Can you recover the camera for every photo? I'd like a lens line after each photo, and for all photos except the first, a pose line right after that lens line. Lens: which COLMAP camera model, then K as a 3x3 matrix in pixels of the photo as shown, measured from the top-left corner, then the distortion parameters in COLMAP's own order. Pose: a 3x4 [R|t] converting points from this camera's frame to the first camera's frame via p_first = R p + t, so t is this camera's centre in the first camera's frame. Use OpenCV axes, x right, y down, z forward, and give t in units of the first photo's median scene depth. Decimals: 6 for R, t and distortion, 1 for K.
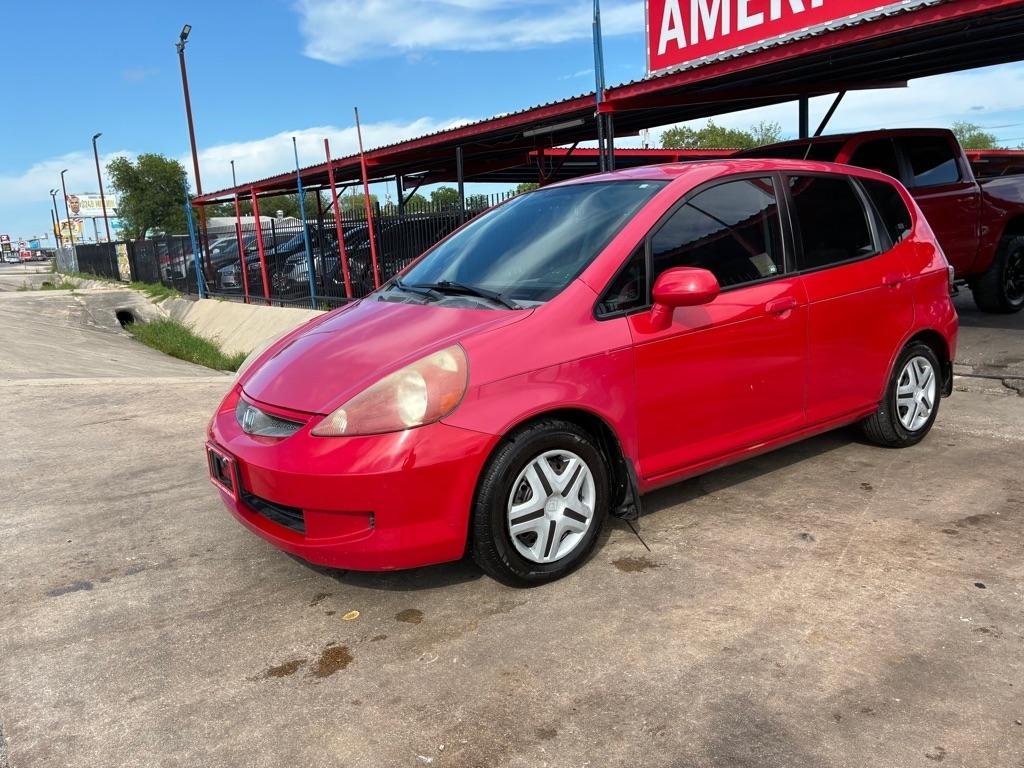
lens RADIAL K [[777.2, 0, 517.0], [0, 777.2, 376.7], [0, 0, 1]] dist [0.047417, -0.058370]
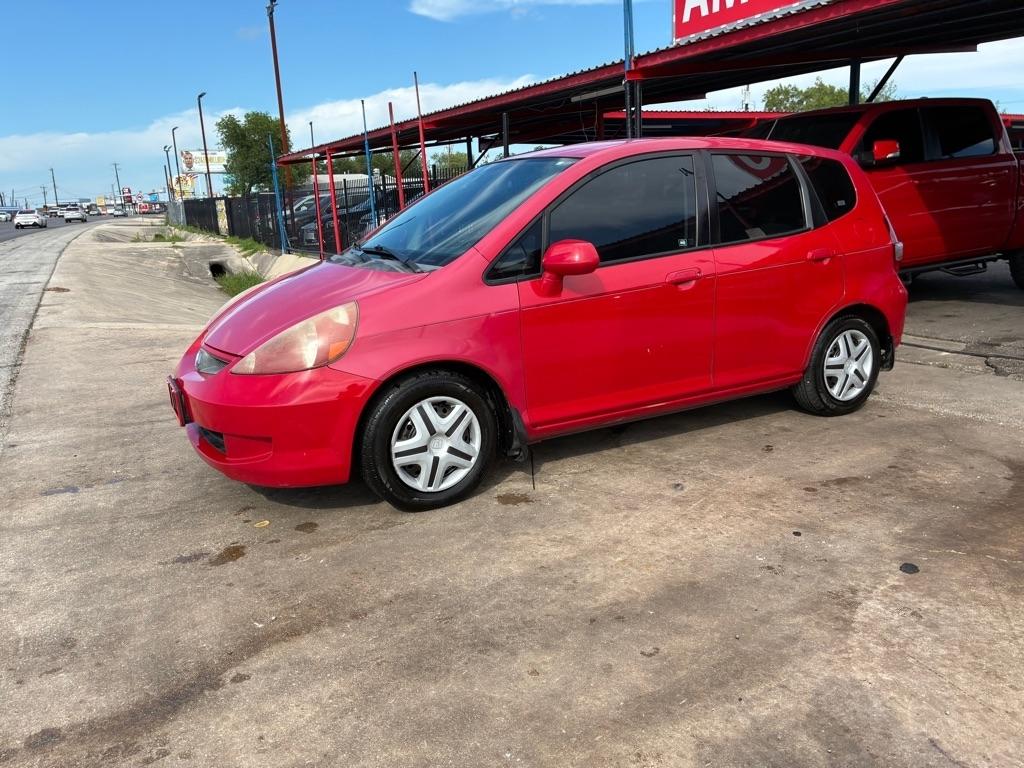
lens RADIAL K [[773.7, 0, 518.7], [0, 773.7, 384.9], [0, 0, 1]] dist [0.049834, -0.057829]
pose [[0.992443, 0.045787, -0.113848, 0.242255], [-0.038992, 0.997363, 0.061214, 0.001190], [0.116350, -0.056313, 0.991611, -0.106943]]
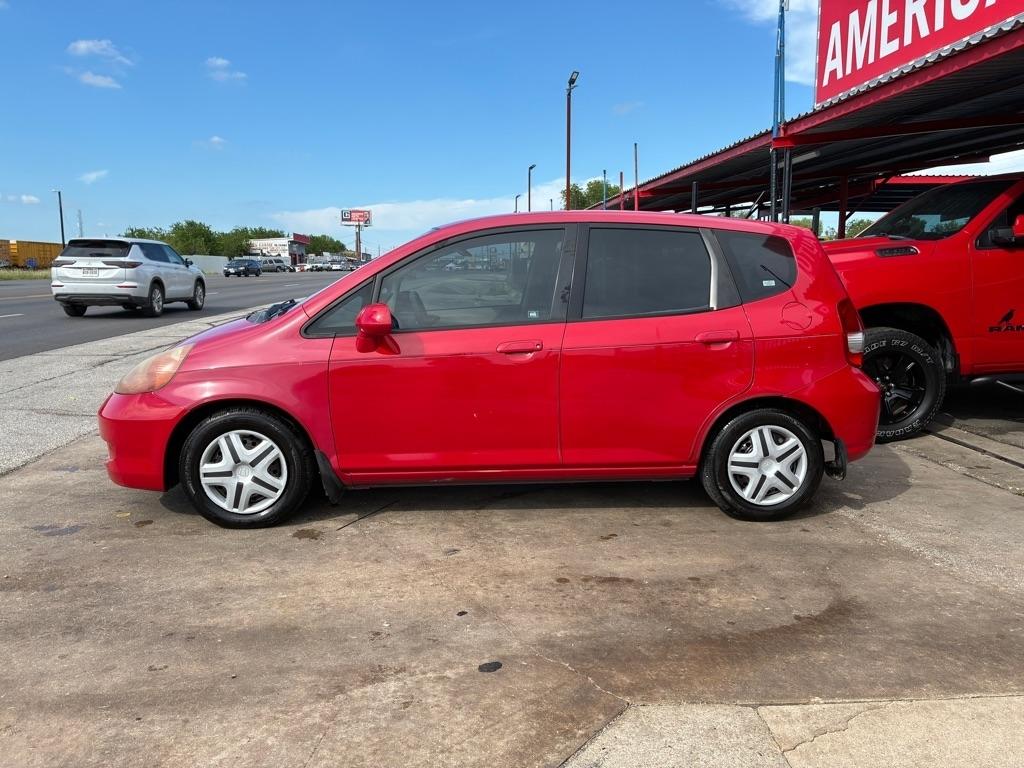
lens RADIAL K [[774.5, 0, 512.0], [0, 774.5, 384.0], [0, 0, 1]] dist [0.030930, -0.039538]
pose [[0.843828, 0.133175, -0.519826, 0.906417], [-0.142331, 0.989564, 0.022474, -0.064328], [0.517394, 0.055024, 0.853976, 0.076211]]
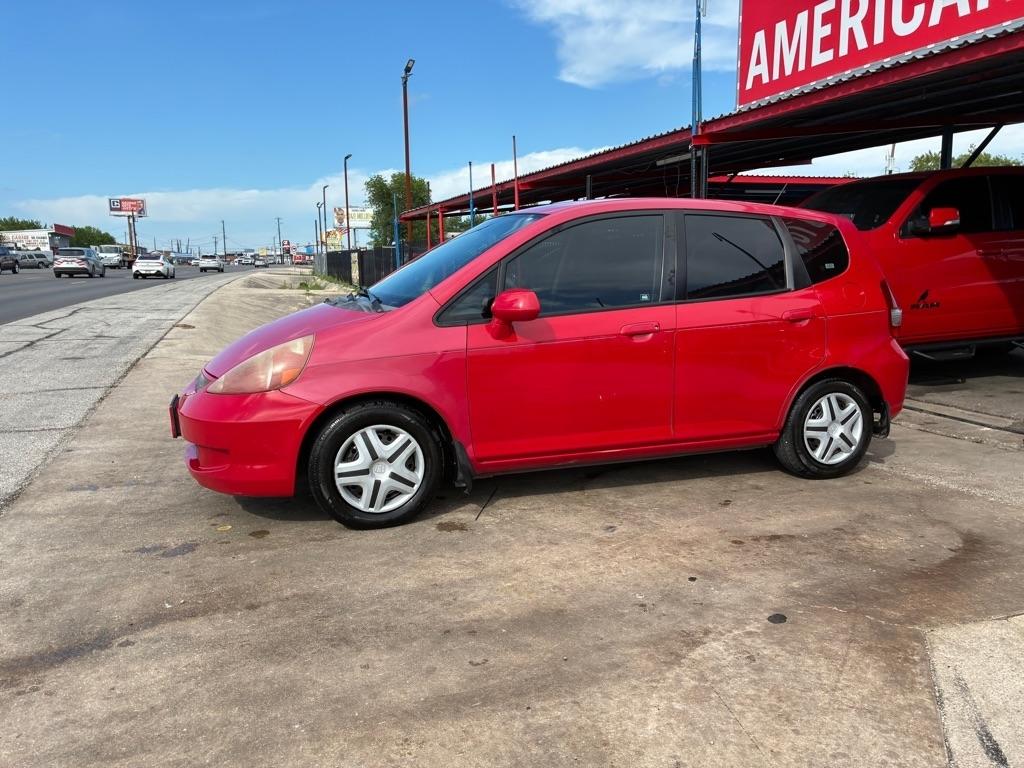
lens RADIAL K [[772.6, 0, 521.1], [0, 772.6, 402.2], [0, 0, 1]] dist [0.035761, -0.039551]
pose [[0.957156, 0.098875, -0.272168, 0.492064], [-0.097092, 0.995074, 0.020046, 0.007996], [0.272809, 0.007238, 0.962041, -0.126558]]
